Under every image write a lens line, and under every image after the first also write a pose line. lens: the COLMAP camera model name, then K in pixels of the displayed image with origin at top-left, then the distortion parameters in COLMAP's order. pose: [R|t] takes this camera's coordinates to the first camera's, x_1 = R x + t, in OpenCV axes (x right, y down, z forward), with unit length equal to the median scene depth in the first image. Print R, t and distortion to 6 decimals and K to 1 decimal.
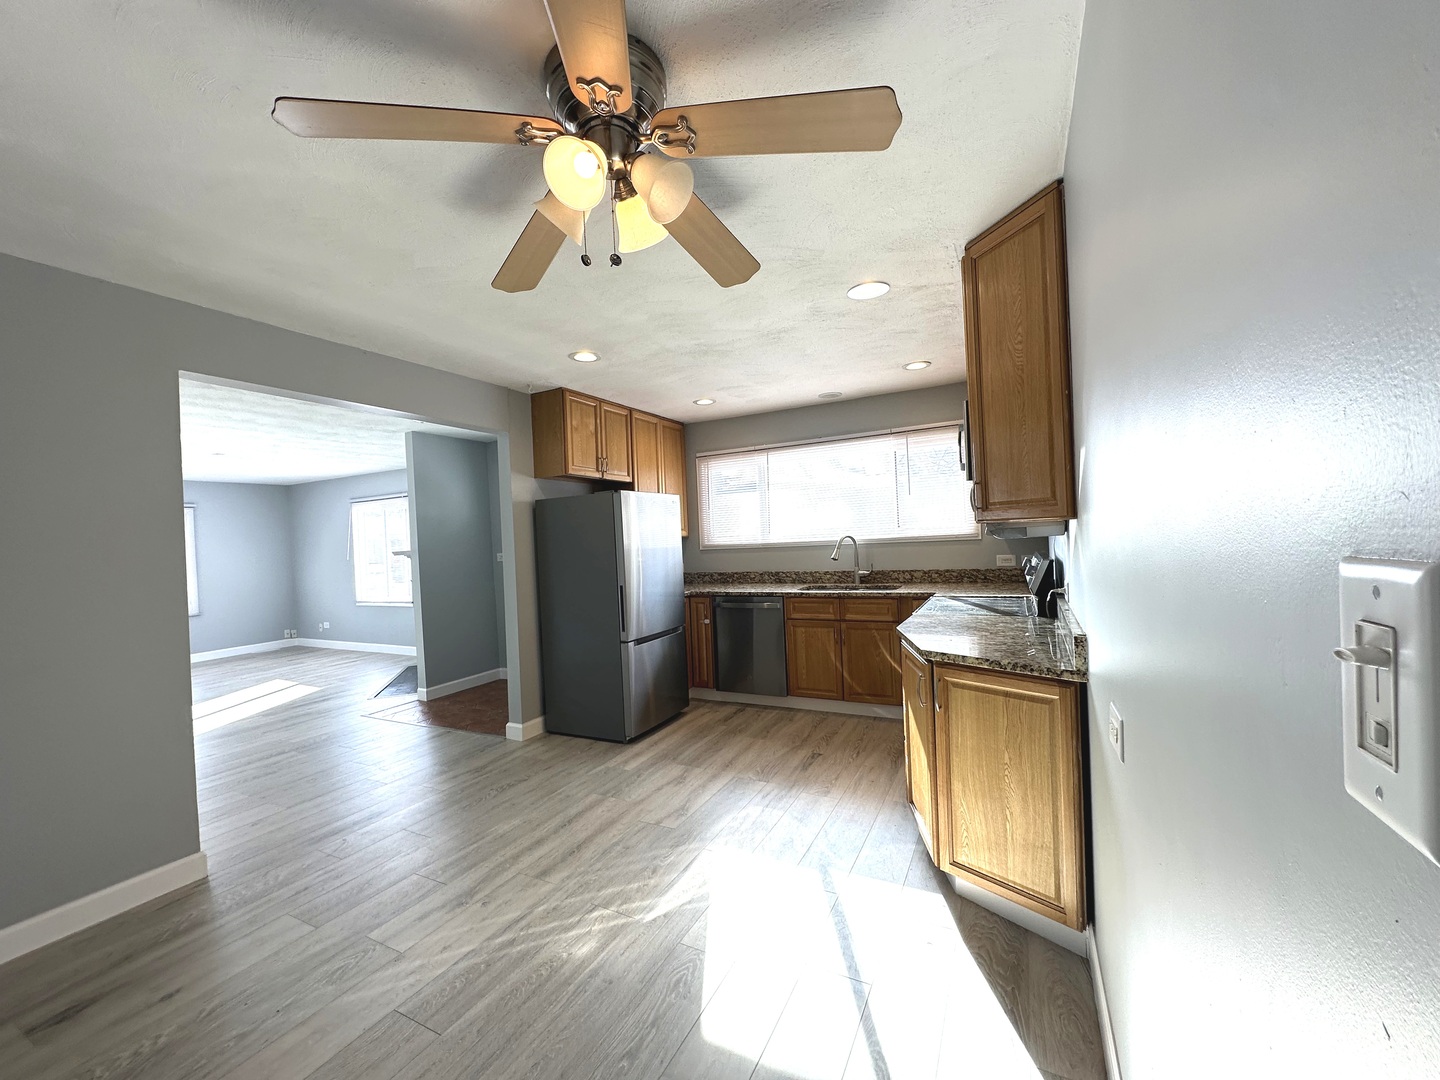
lens RADIAL K [[571.2, 0, 720.1], [0, 571.2, 539.3], [0, 0, 1]] dist [-0.004847, 0.000752]
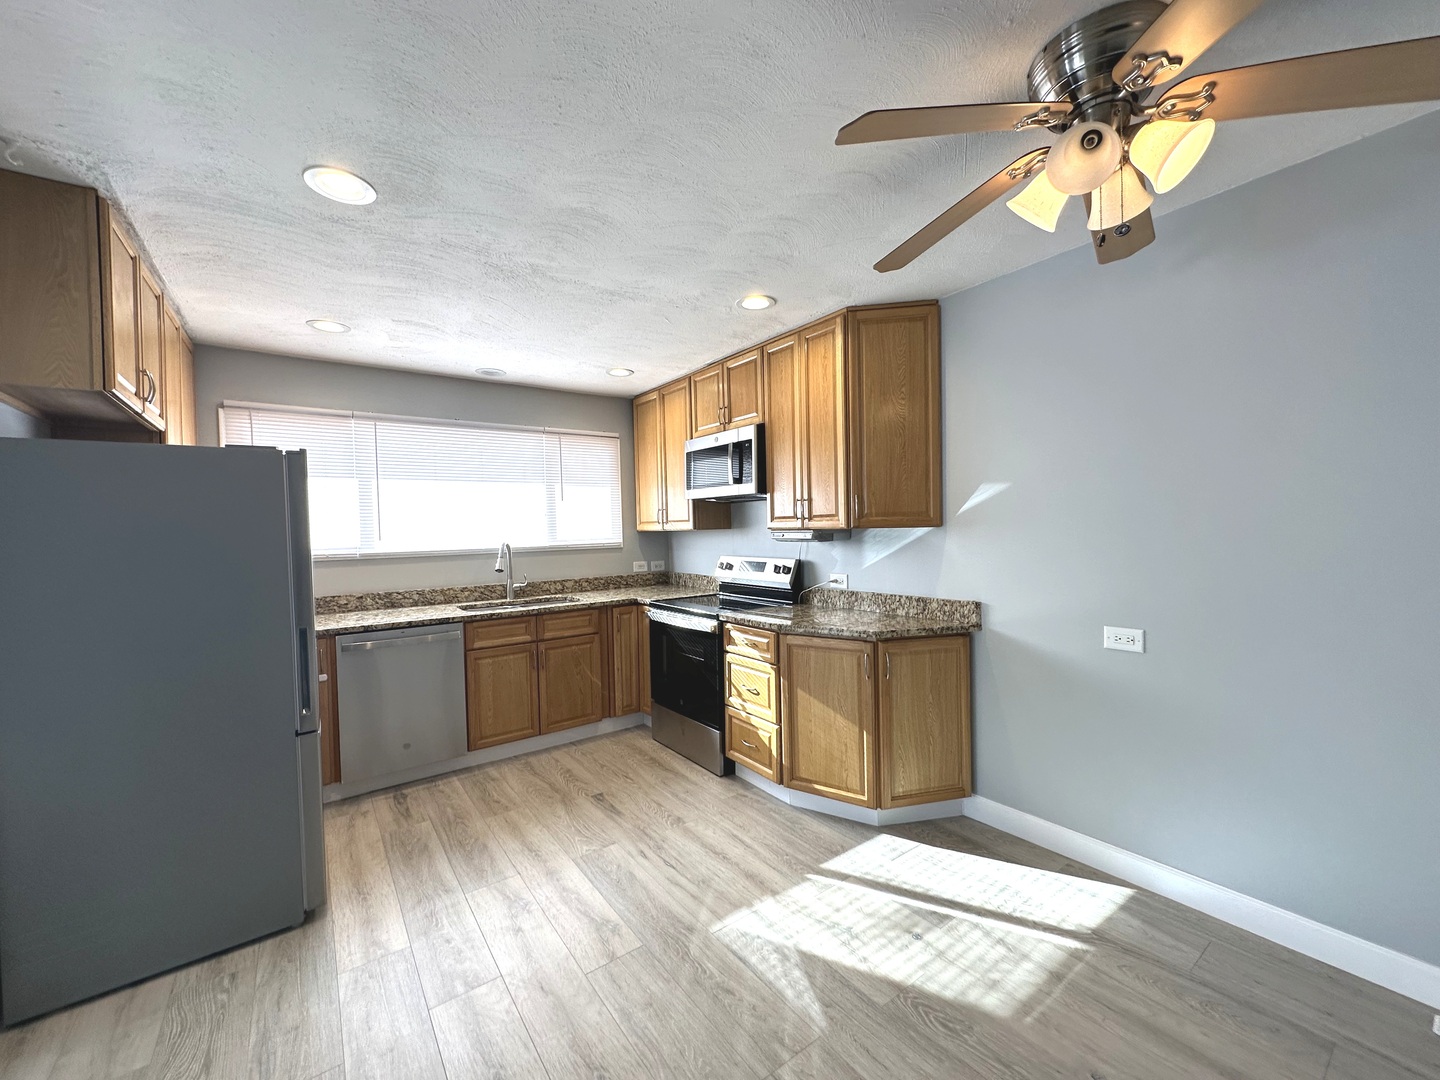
lens RADIAL K [[571.2, 0, 719.3], [0, 571.2, 539.1], [0, 0, 1]] dist [-0.004847, 0.000752]
pose [[0.445745, 0.020146, 0.894933, -0.468390], [0.007002, 0.999638, -0.025990, 0.015203], [-0.895133, 0.017851, 0.445443, 0.406027]]
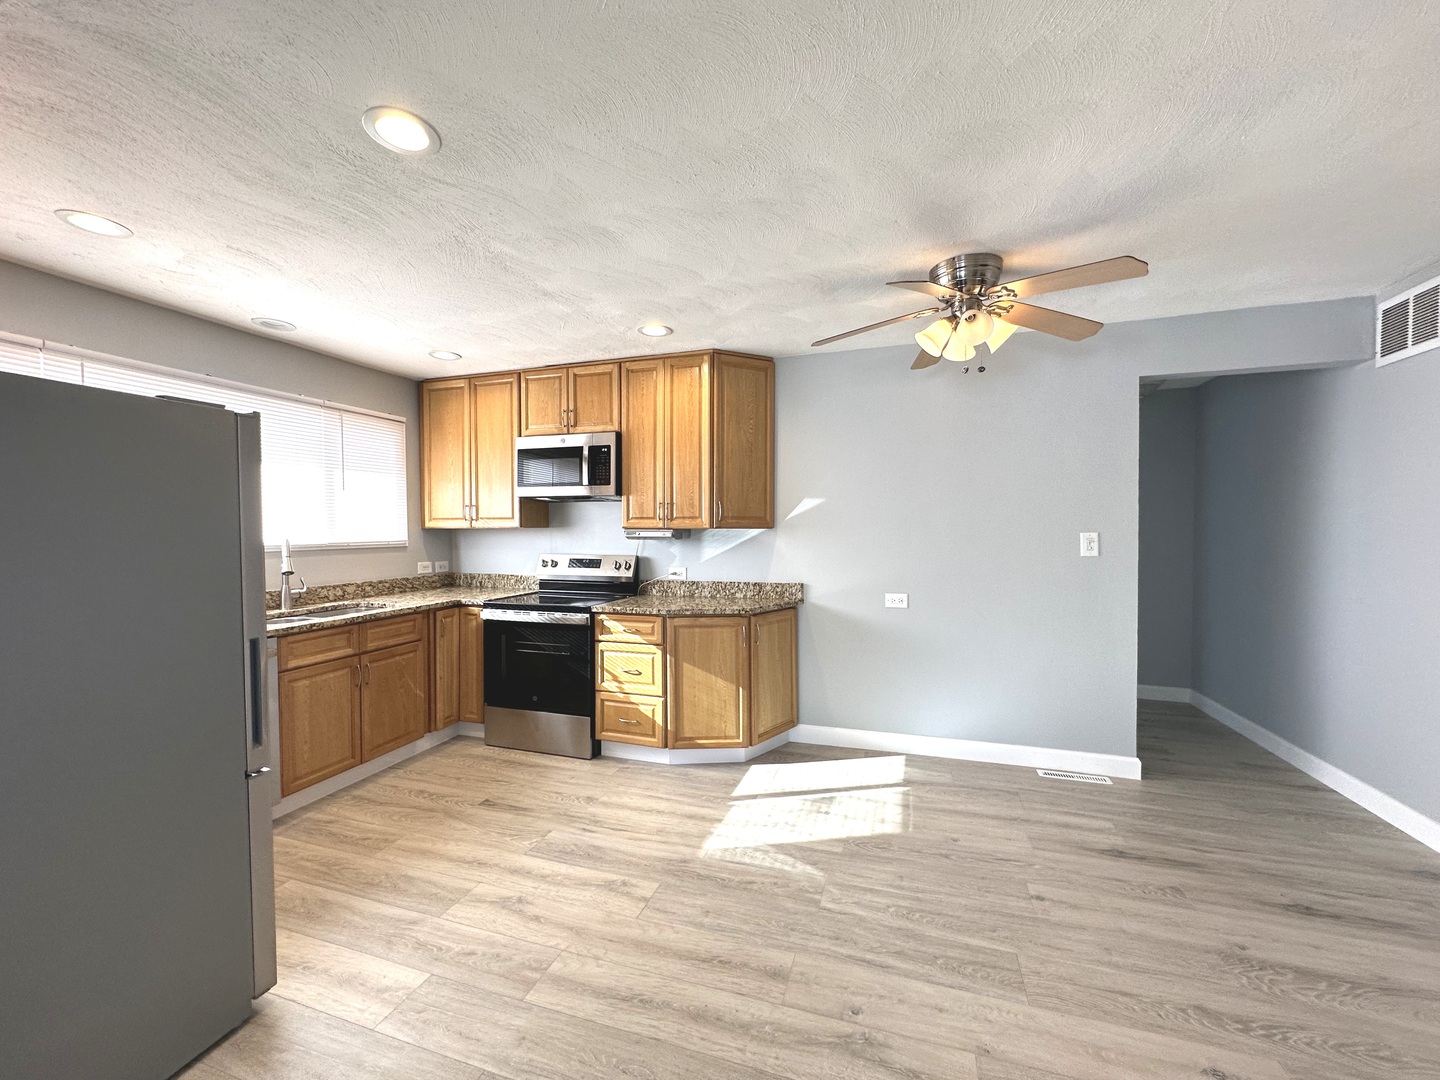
lens RADIAL K [[571.2, 0, 719.6], [0, 571.2, 539.3], [0, 0, 1]] dist [-0.004847, 0.000752]
pose [[-0.158196, 0.028449, 0.986998, -0.629318], [0.016143, 0.999526, -0.026223, 0.024586], [-0.987276, 0.011785, -0.158580, 0.714838]]
